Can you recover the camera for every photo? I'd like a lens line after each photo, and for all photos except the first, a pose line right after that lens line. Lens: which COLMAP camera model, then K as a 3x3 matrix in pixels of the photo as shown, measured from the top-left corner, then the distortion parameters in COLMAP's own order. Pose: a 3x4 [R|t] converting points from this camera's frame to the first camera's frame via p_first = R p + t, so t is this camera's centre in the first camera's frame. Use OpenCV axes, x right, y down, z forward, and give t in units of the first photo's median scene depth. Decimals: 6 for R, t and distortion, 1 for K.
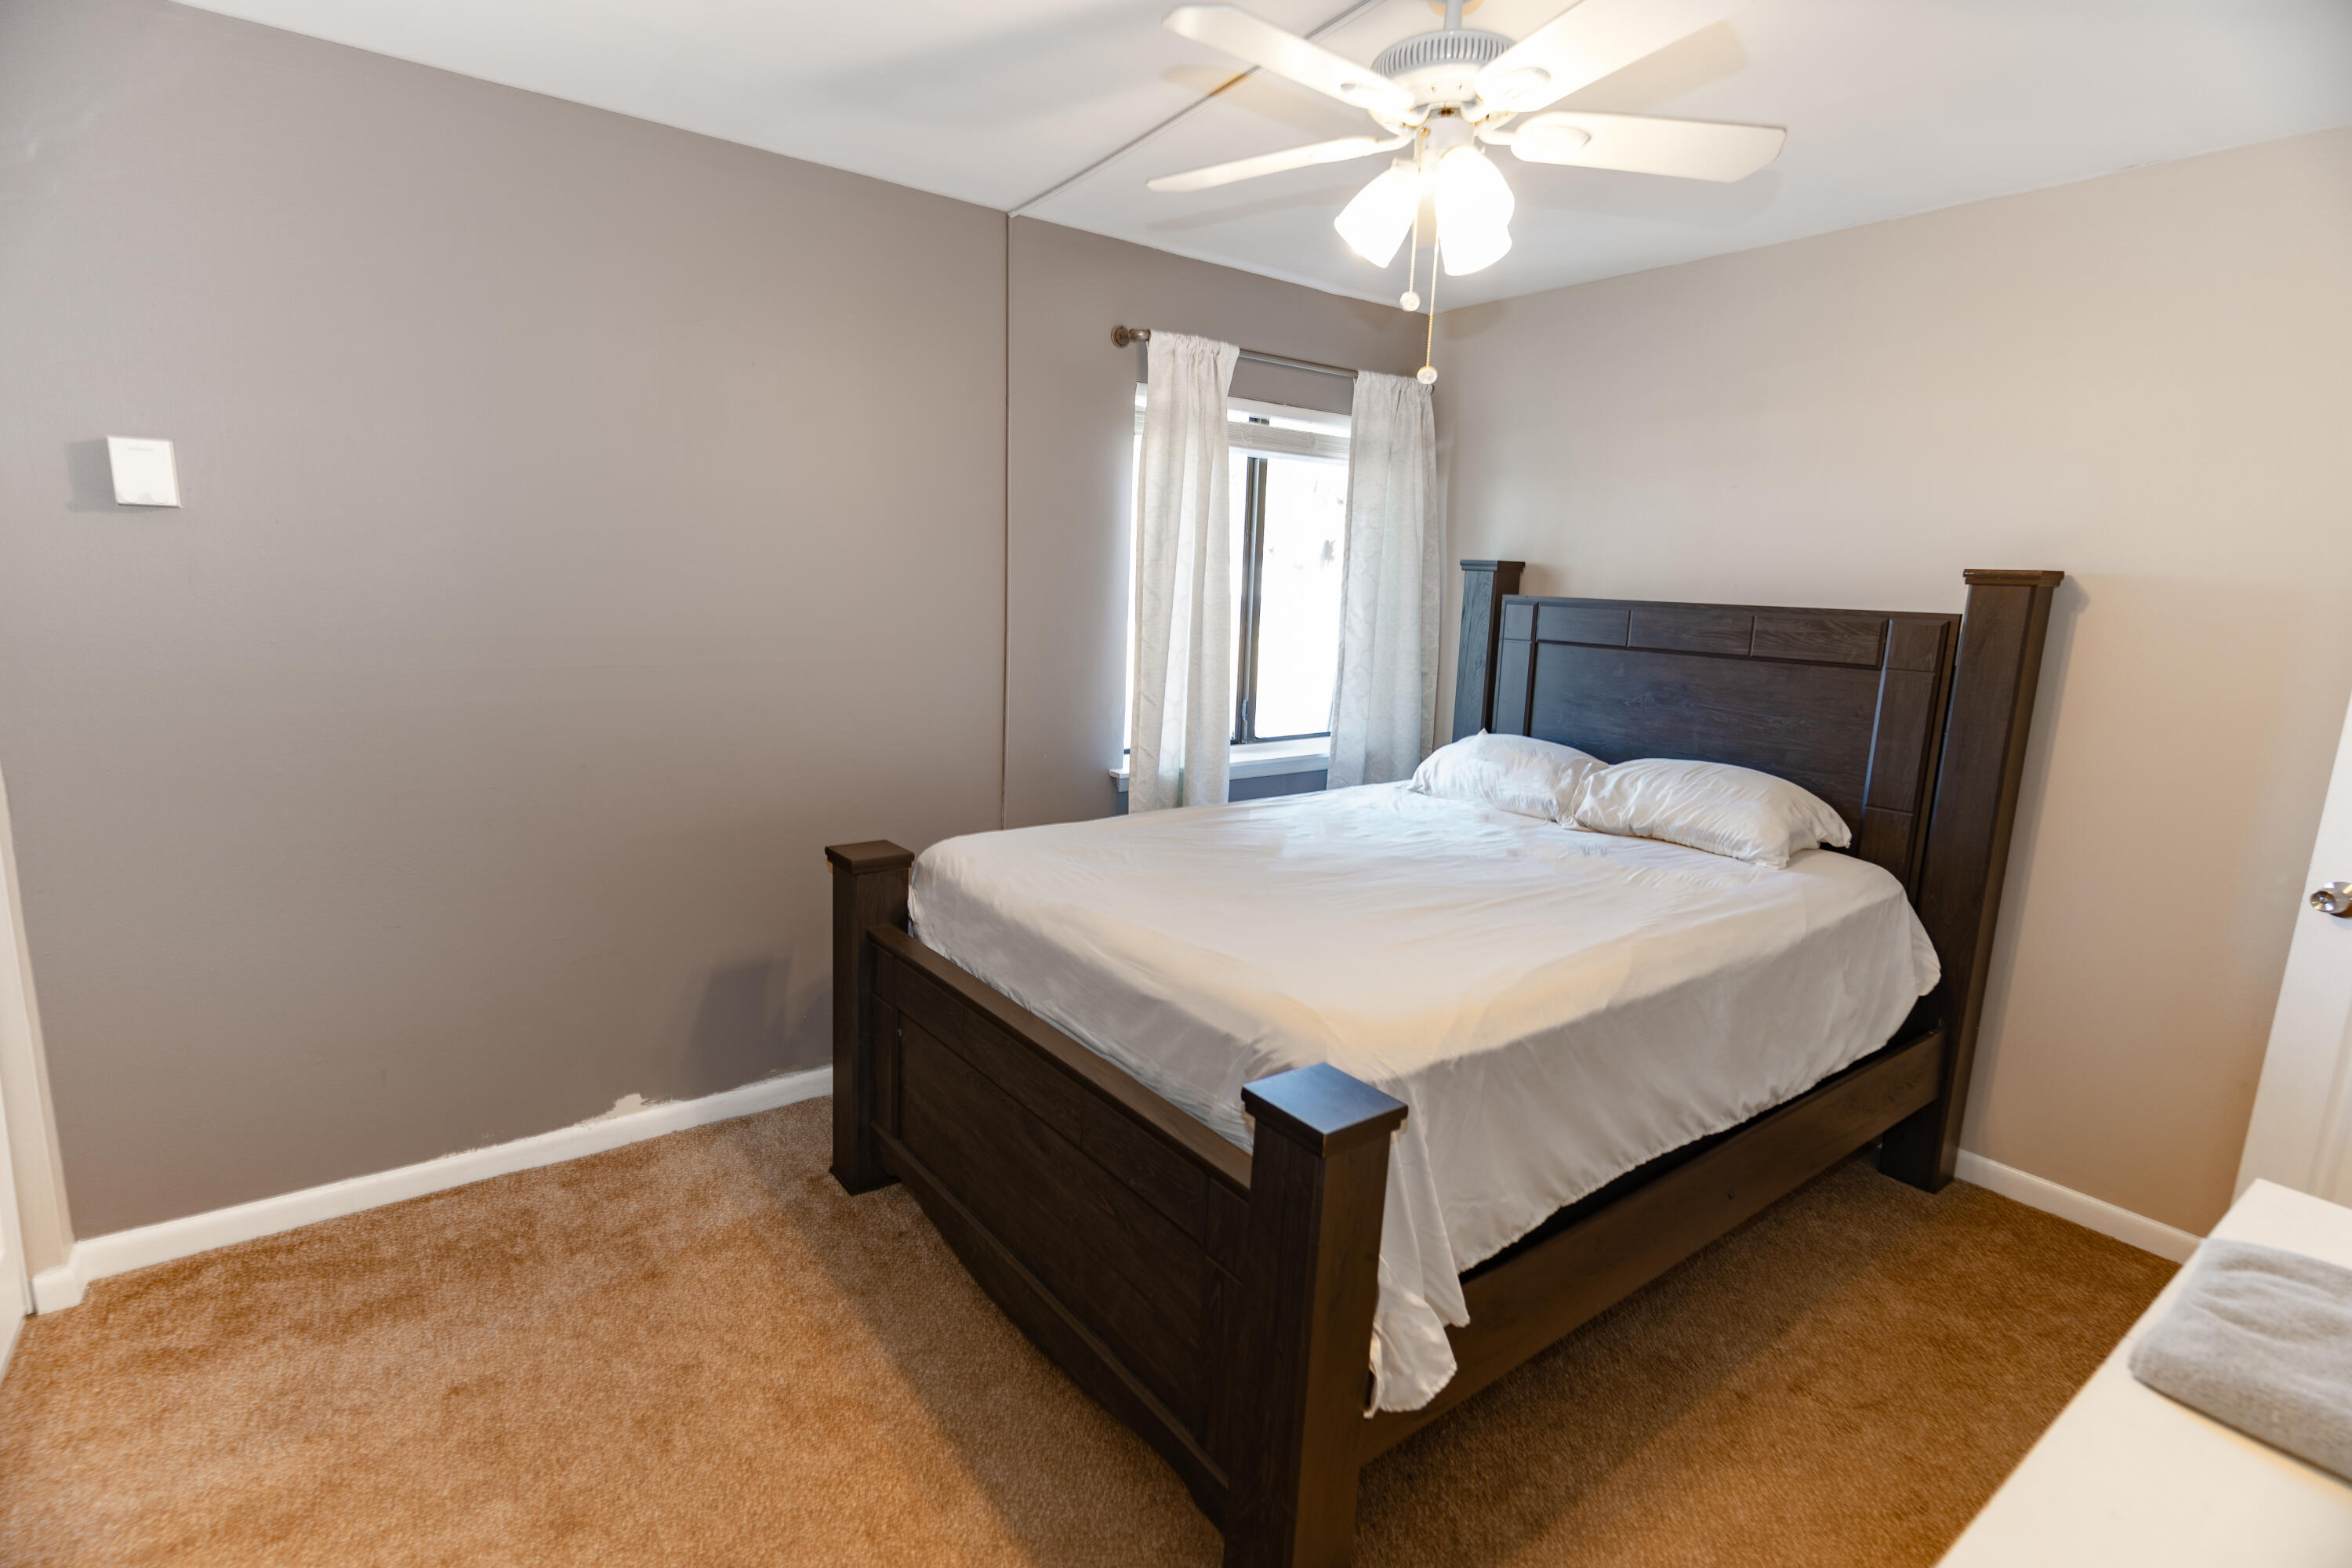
lens RADIAL K [[1128.7, 0, 1175.1], [0, 1128.7, 777.5], [0, 0, 1]] dist [0.000281, -0.000104]
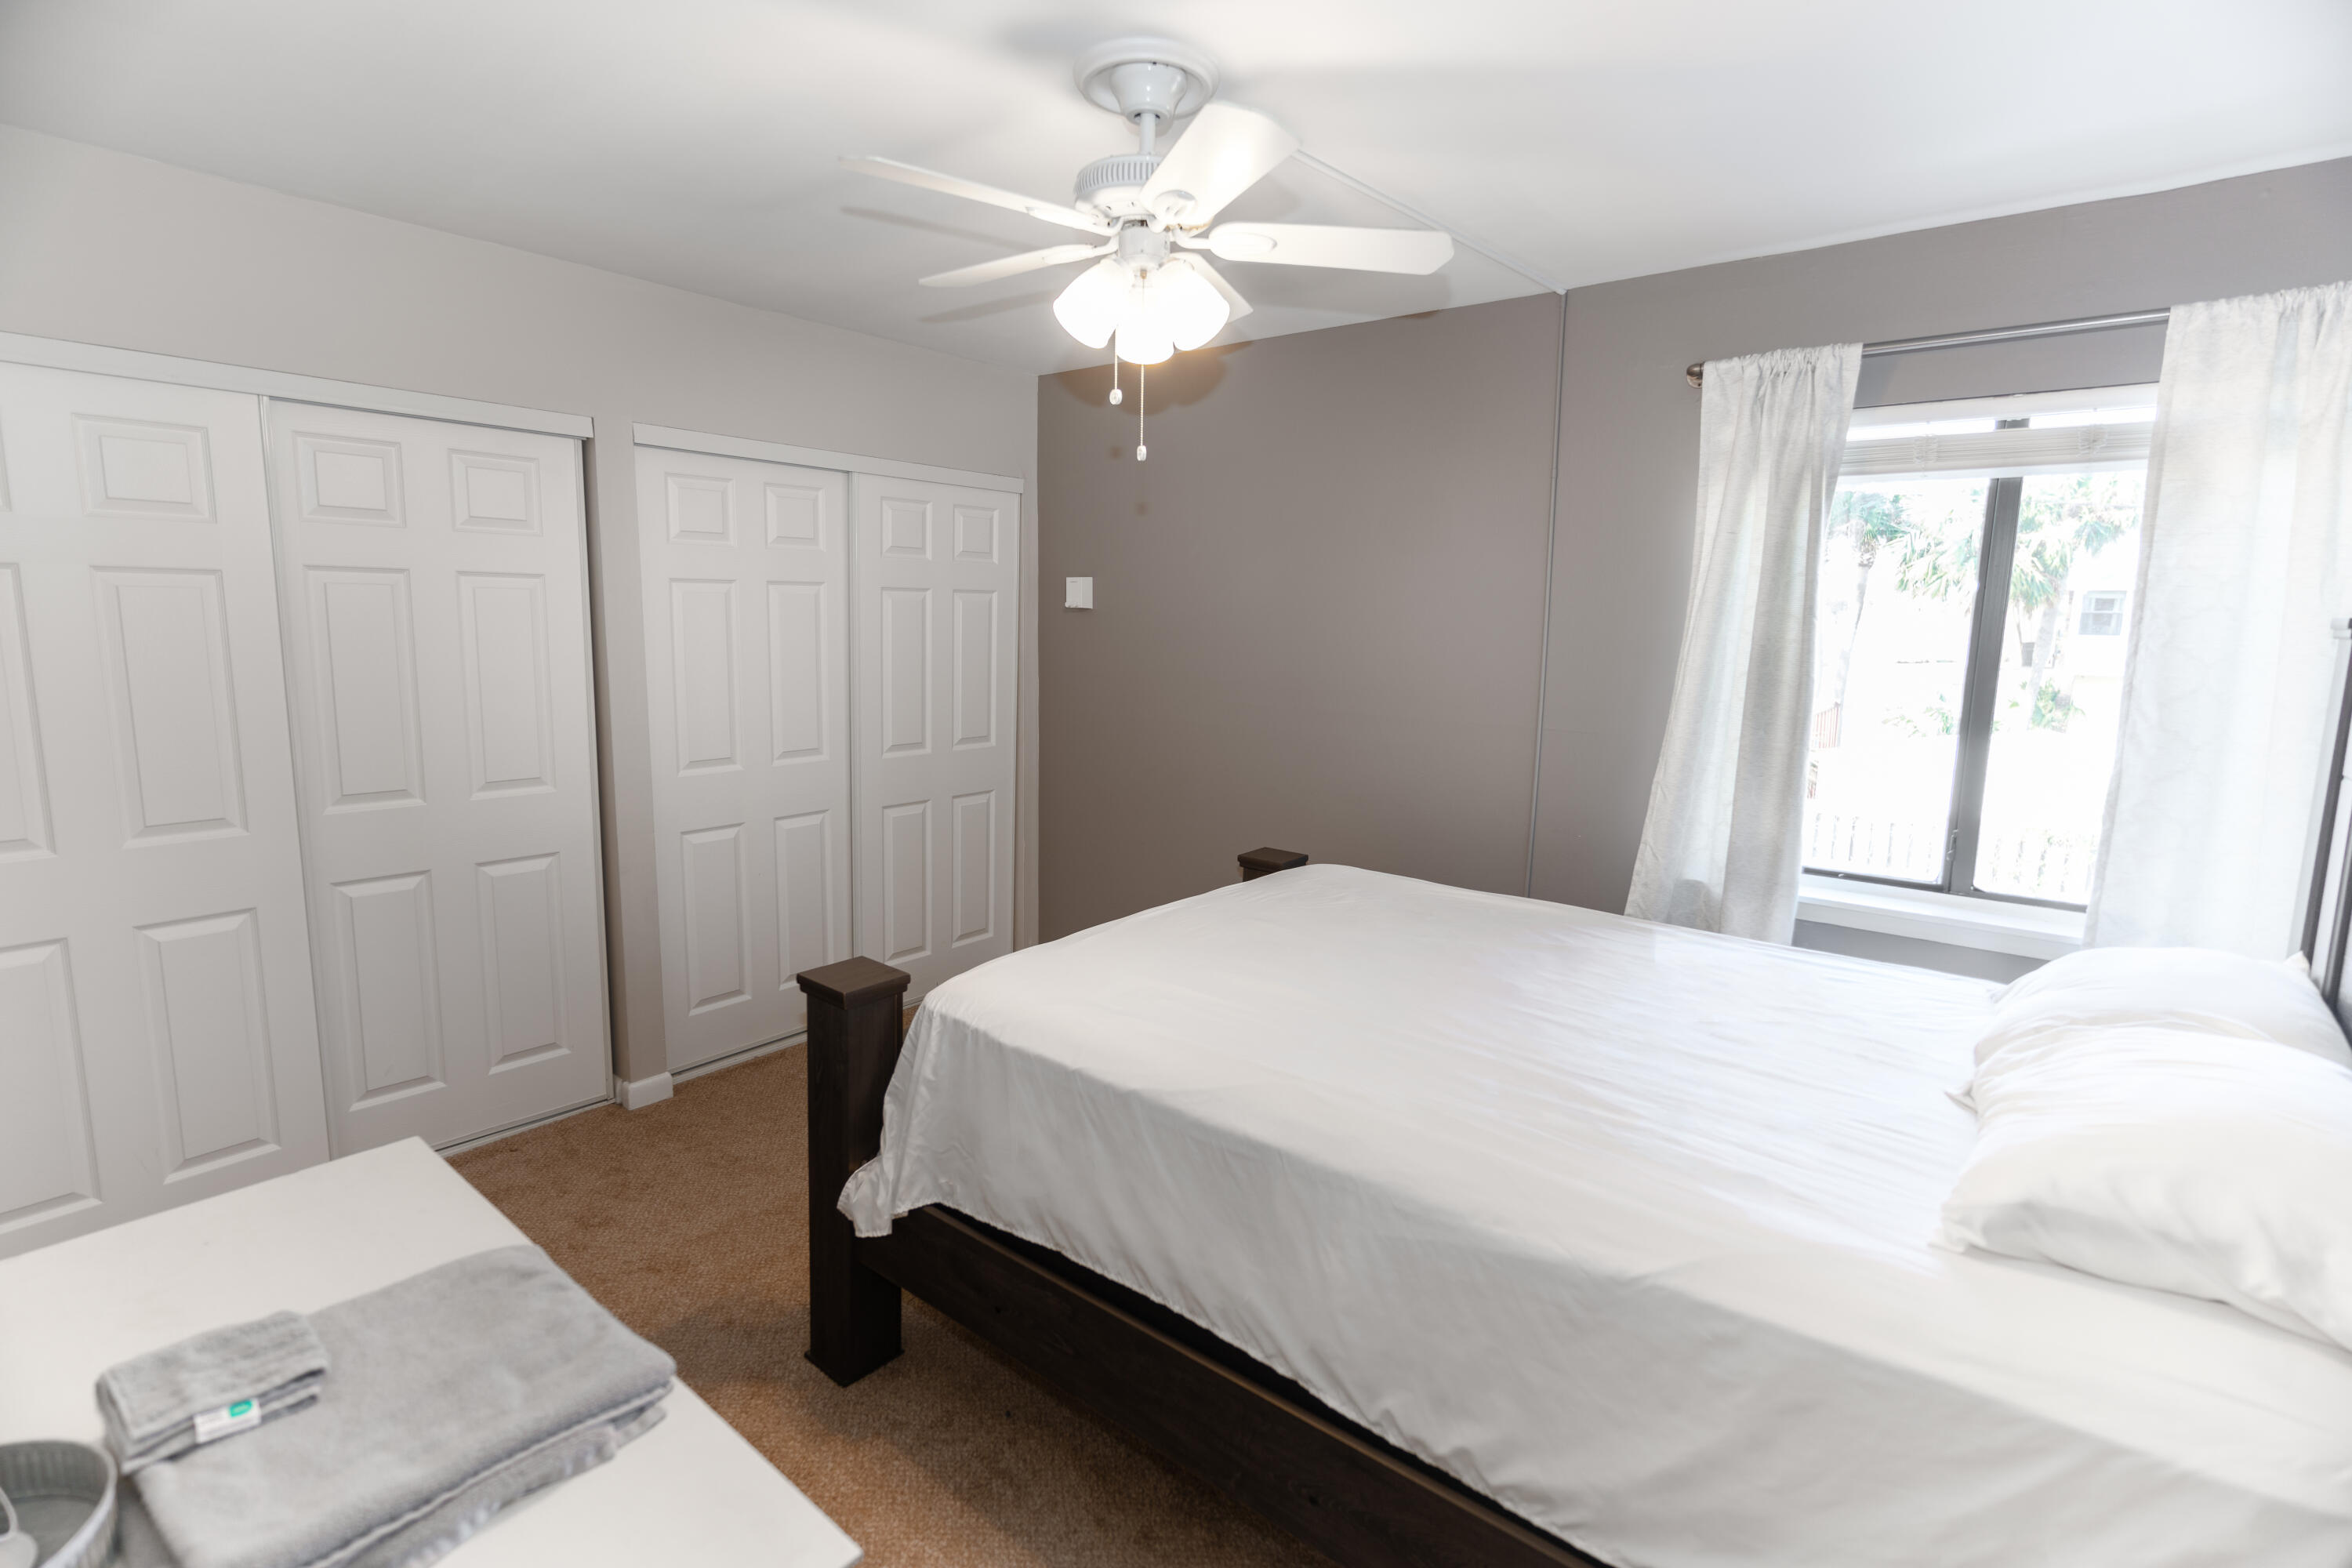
lens RADIAL K [[1128.7, 0, 1174.1], [0, 1128.7, 783.0], [0, 0, 1]] dist [0.000281, -0.000104]
pose [[0.224154, 0.114111, -0.967850, 0.644449], [-0.187743, 0.979575, 0.072012, -0.059514], [0.956299, 0.165566, 0.240999, 0.393749]]
